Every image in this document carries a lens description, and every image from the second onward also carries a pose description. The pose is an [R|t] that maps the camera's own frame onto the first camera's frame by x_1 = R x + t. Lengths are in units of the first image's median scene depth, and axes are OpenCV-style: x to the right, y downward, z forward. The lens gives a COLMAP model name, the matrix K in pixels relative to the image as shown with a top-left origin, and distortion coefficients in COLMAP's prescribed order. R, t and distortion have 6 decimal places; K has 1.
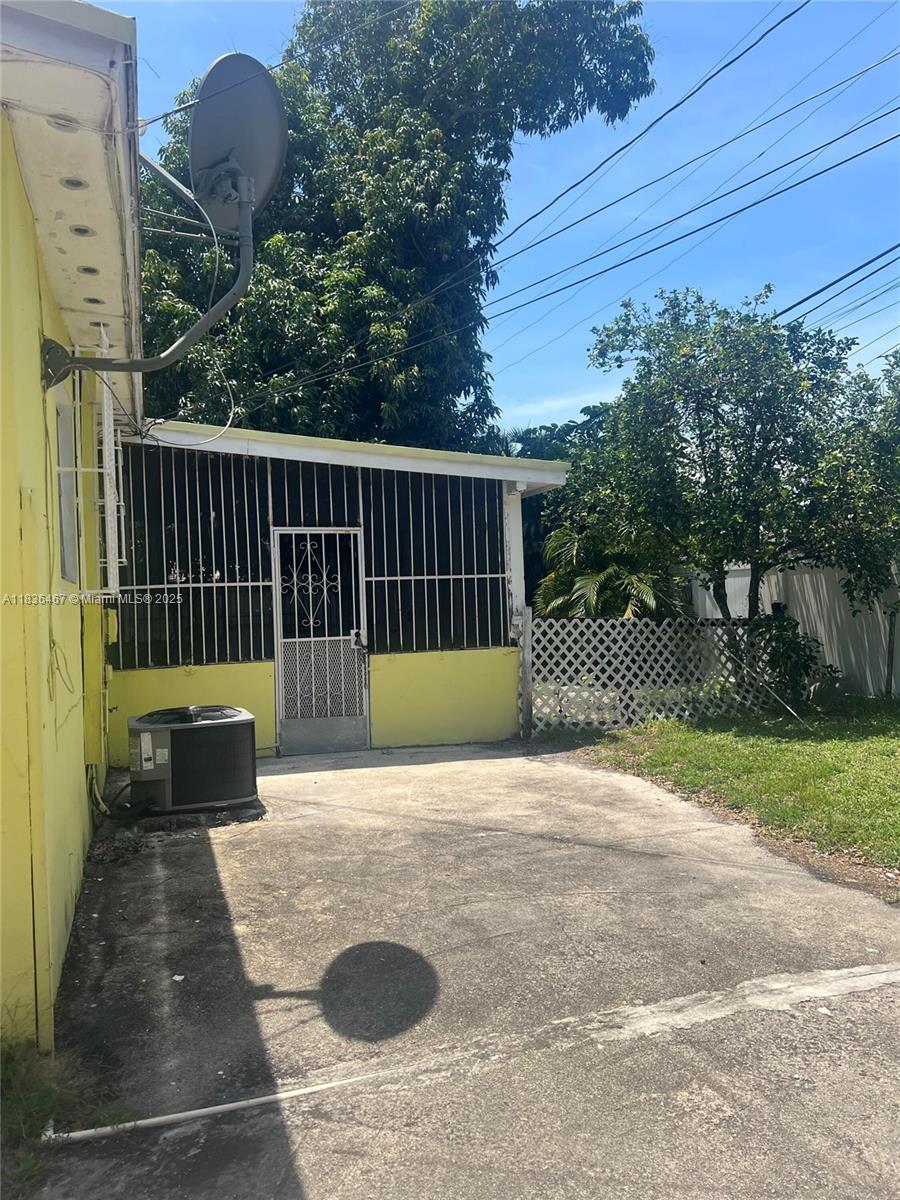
lens RADIAL K [[912.2, 0, 438.8], [0, 912.2, 593.6], [0, 0, 1]] dist [0.030310, -0.039233]
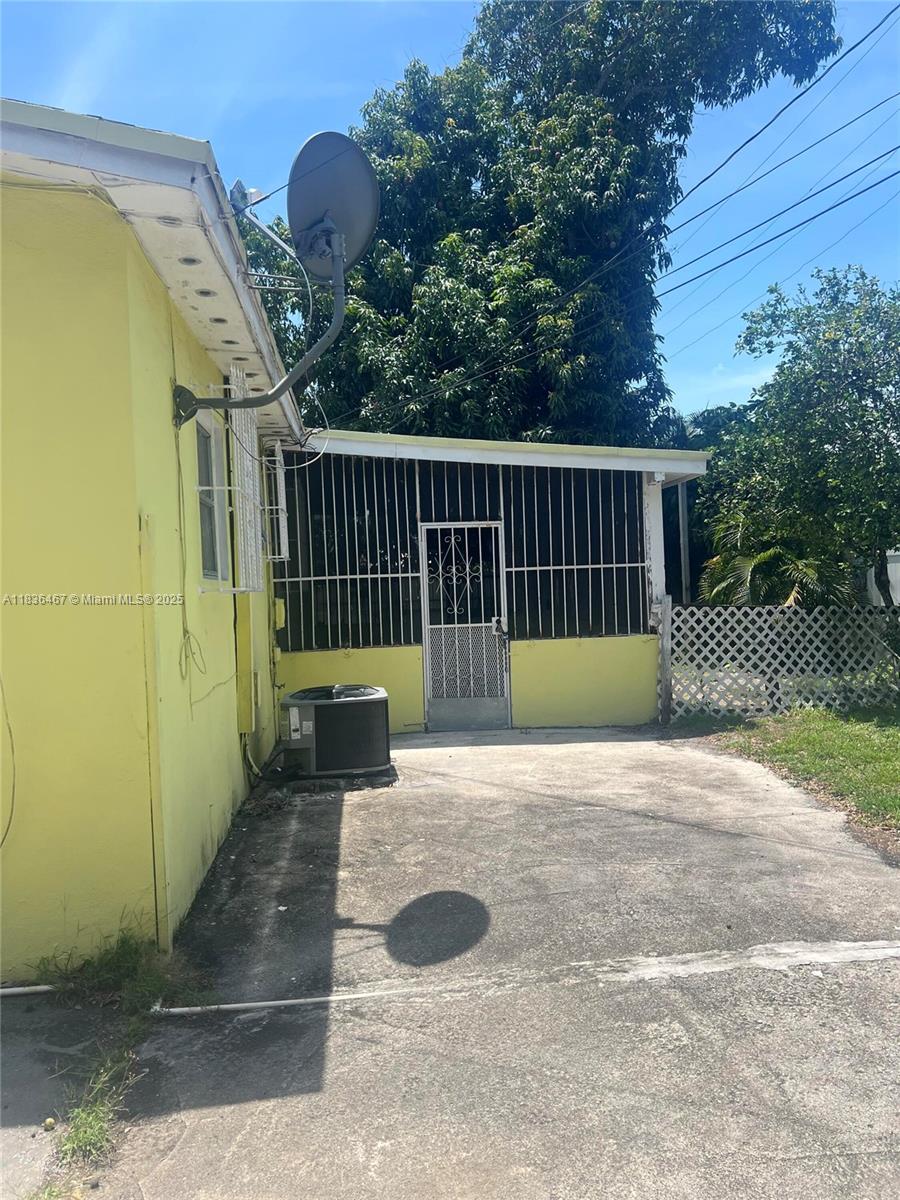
lens RADIAL K [[912.2, 0, 456.6], [0, 912.2, 603.4], [0, 0, 1]] dist [0.030310, -0.039233]
pose [[0.979138, 0.001807, -0.203190, 0.109576], [0.004513, 0.999520, 0.030634, -0.013085], [0.203148, -0.030912, 0.978660, -0.077292]]
